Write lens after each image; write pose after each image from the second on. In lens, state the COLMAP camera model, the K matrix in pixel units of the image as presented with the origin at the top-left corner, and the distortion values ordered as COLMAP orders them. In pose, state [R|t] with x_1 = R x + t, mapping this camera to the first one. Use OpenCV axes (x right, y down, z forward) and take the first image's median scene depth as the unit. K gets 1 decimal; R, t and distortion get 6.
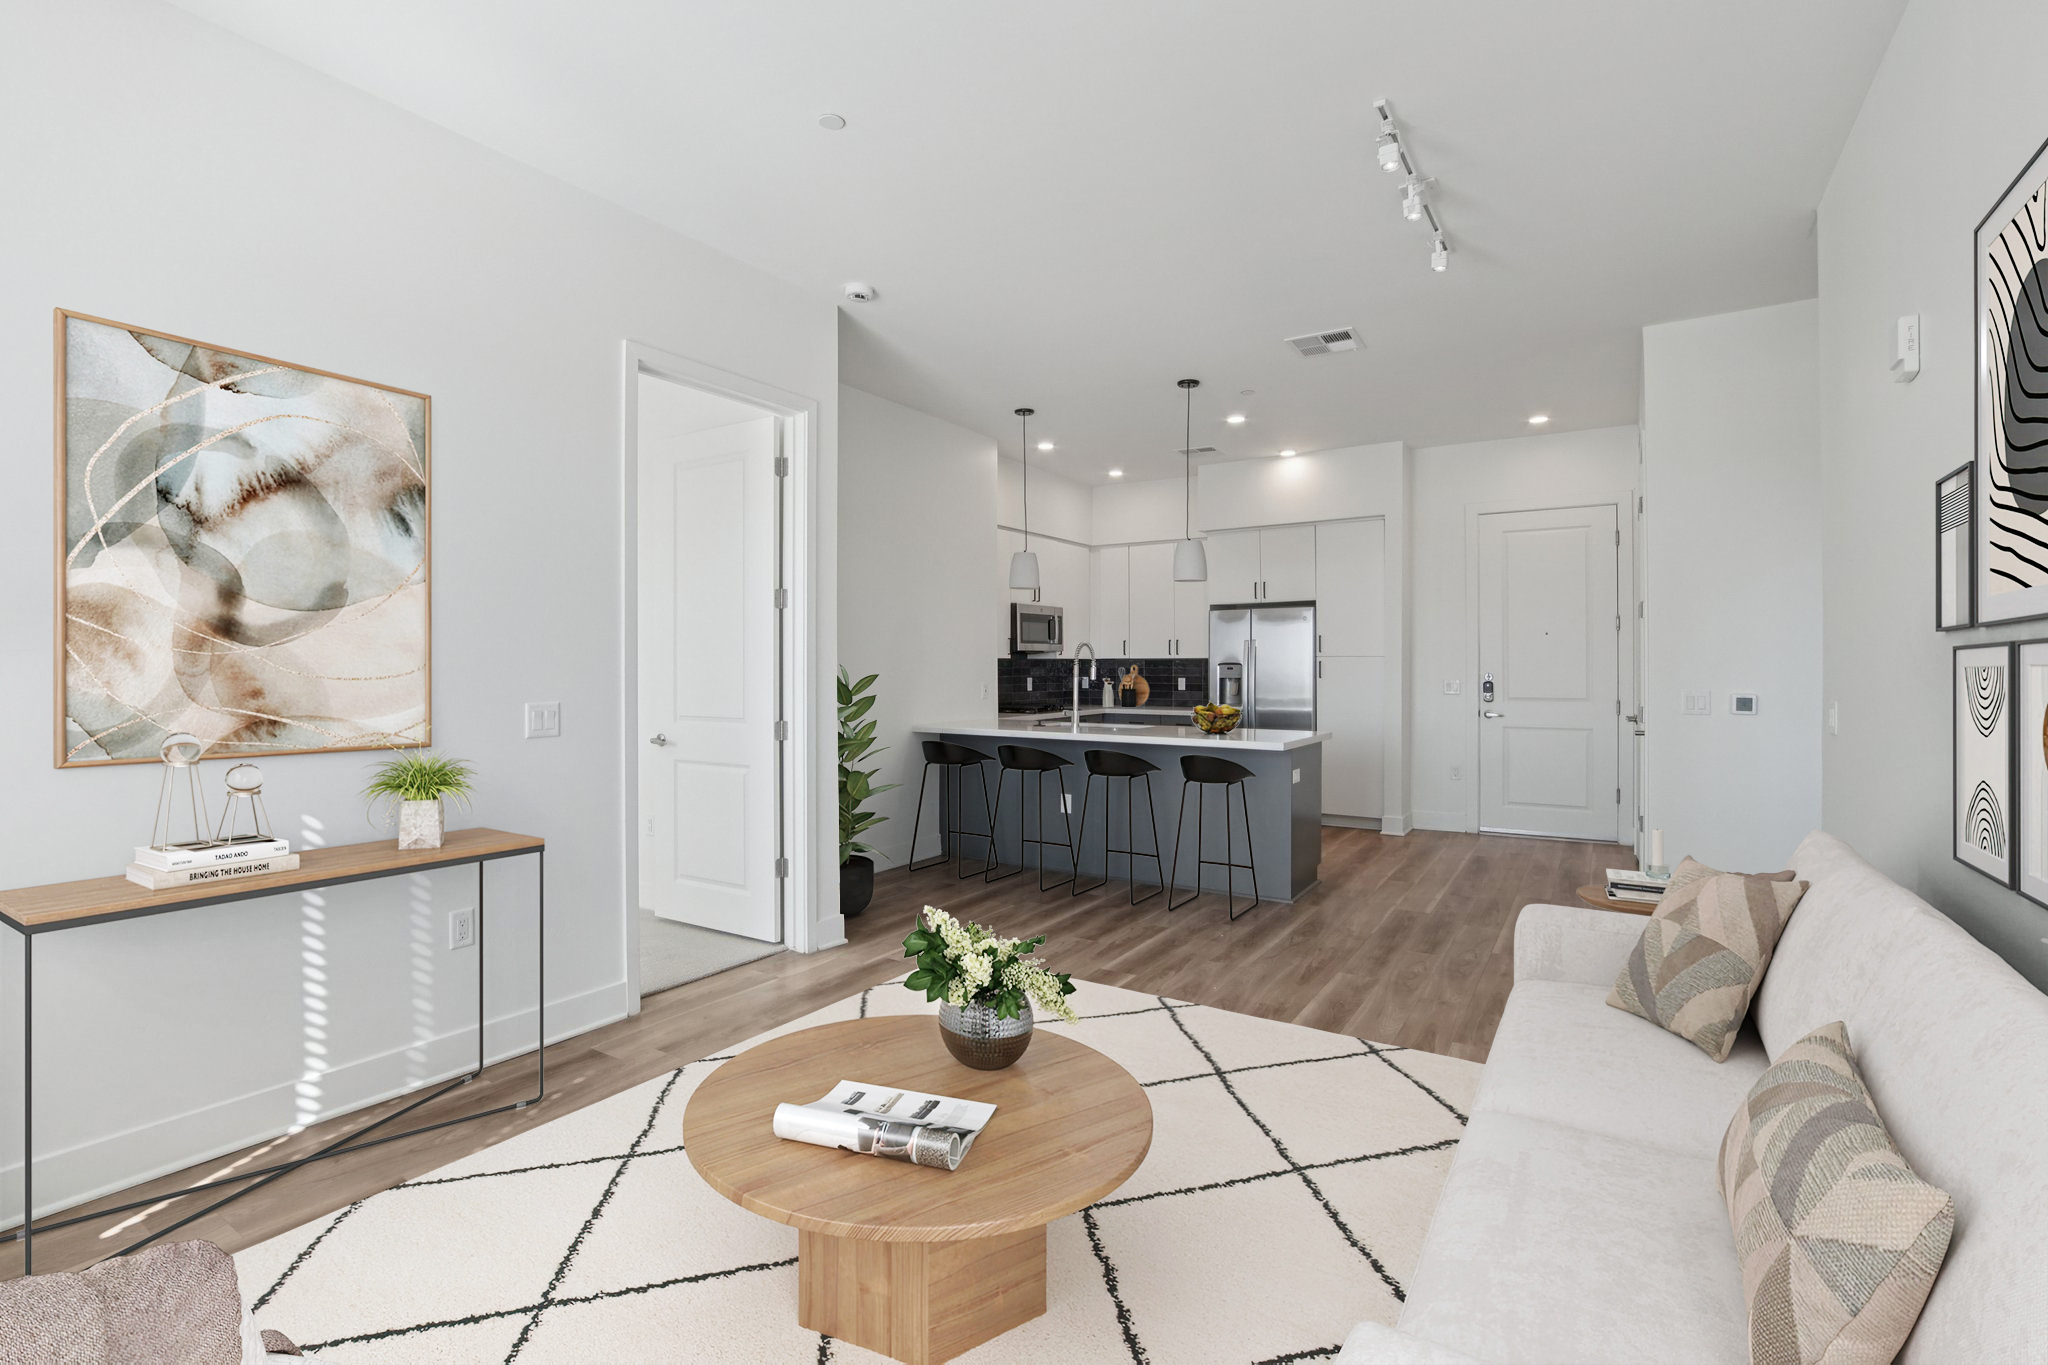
lens RADIAL K [[931.1, 0, 1021.4], [0, 931.1, 672.1], [0, 0, 1]] dist [0.000998, 0.000252]
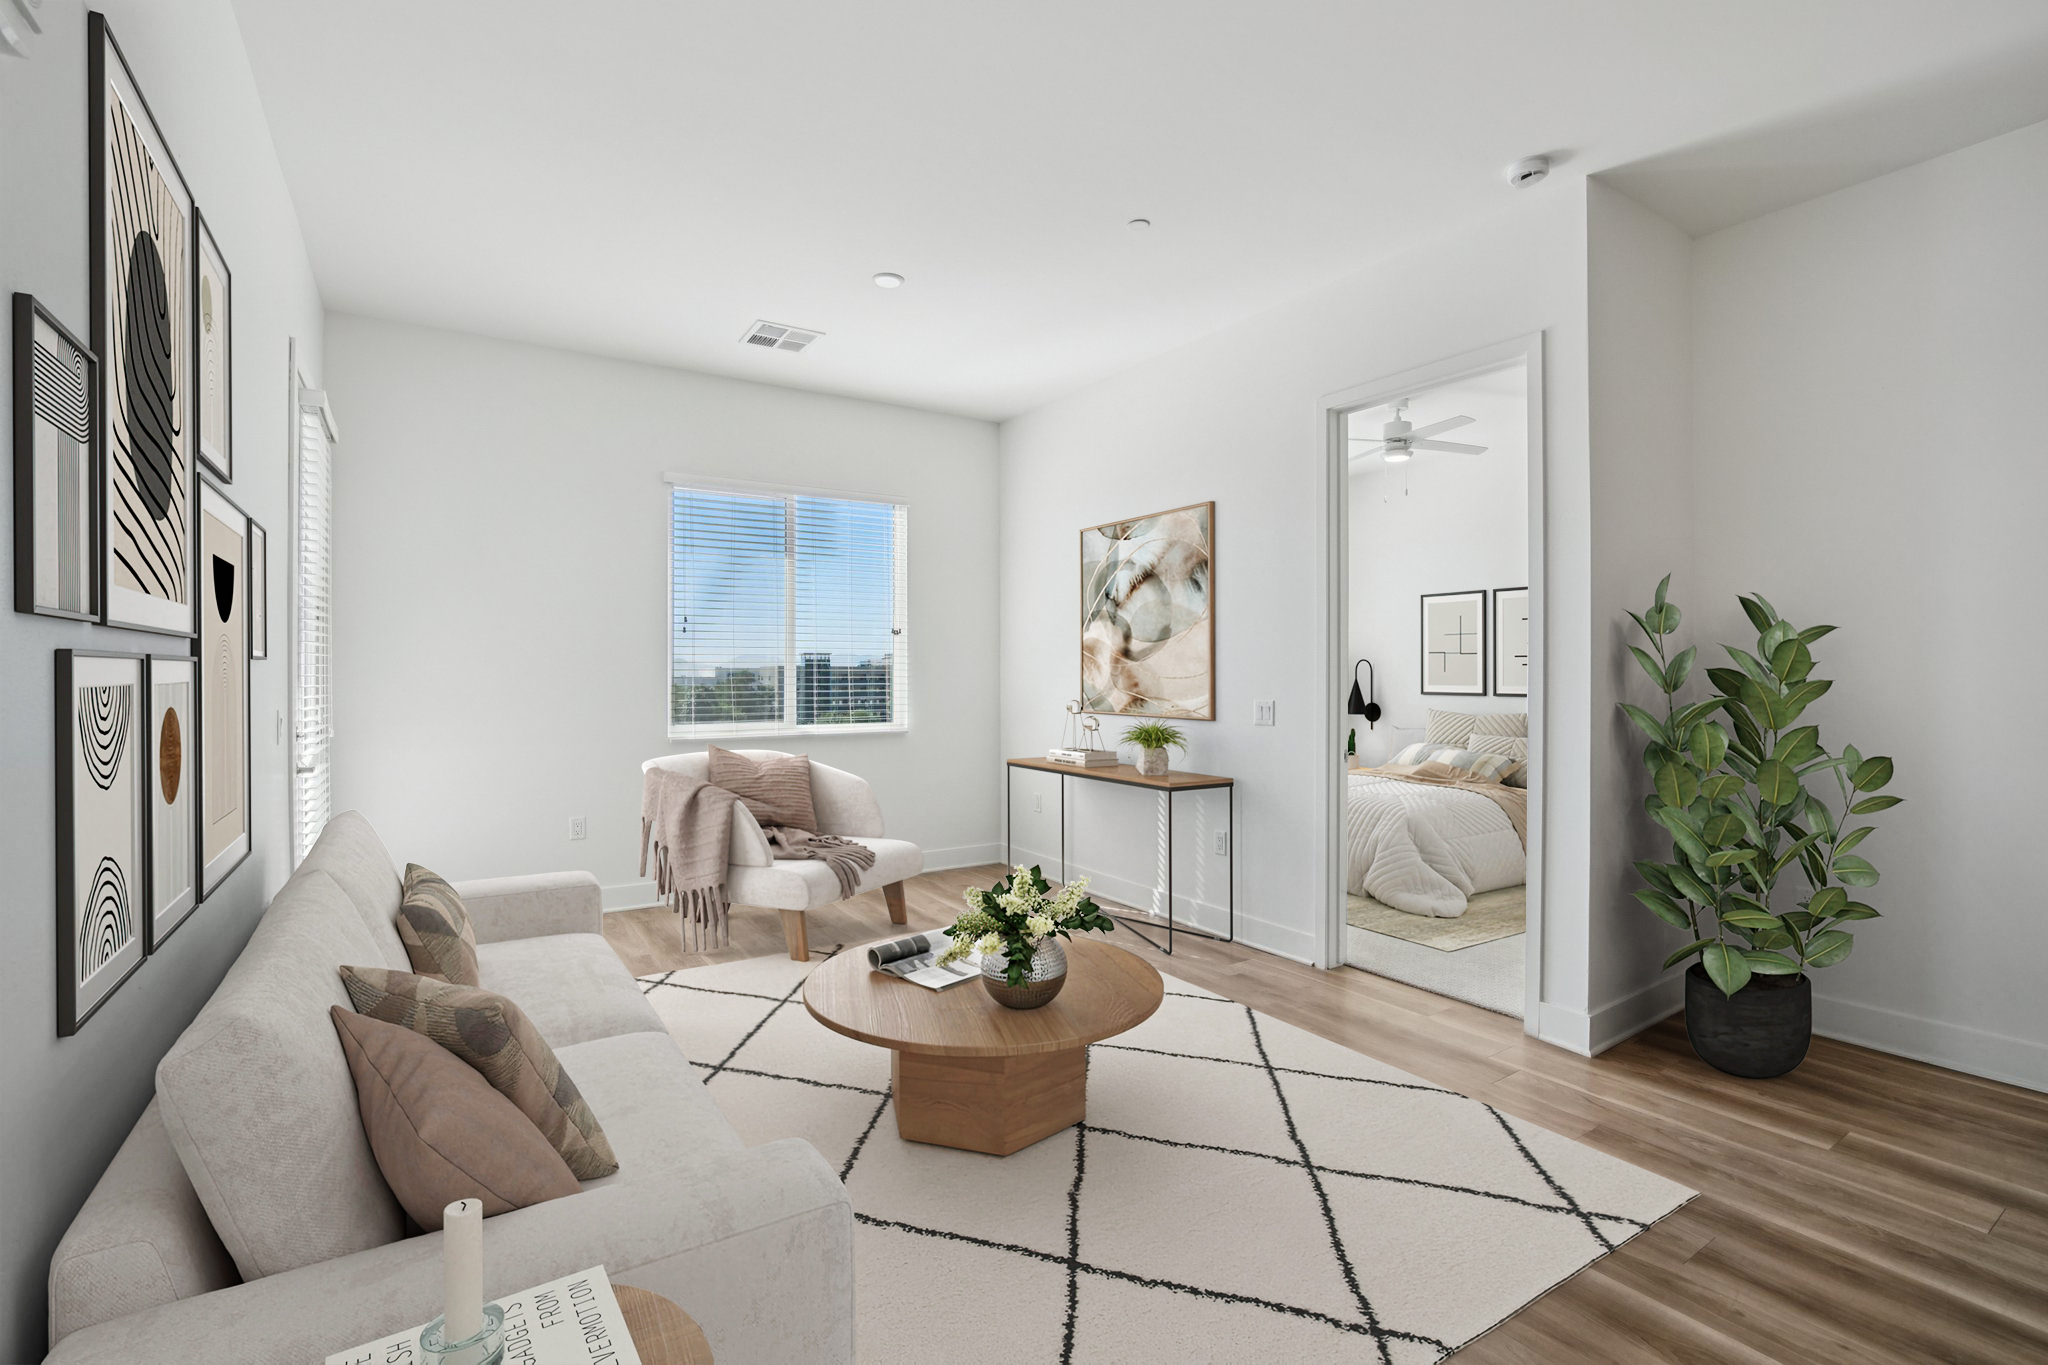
lens RADIAL K [[931.1, 0, 1081.7], [0, 931.1, 680.9], [0, 0, 1]] dist [0.000998, 0.000252]
pose [[-0.379635, 0.014180, -0.925028, 1.083923], [0.005368, 0.999899, 0.013125, -0.012492], [0.925121, 0.000017, -0.379673, 1.633678]]
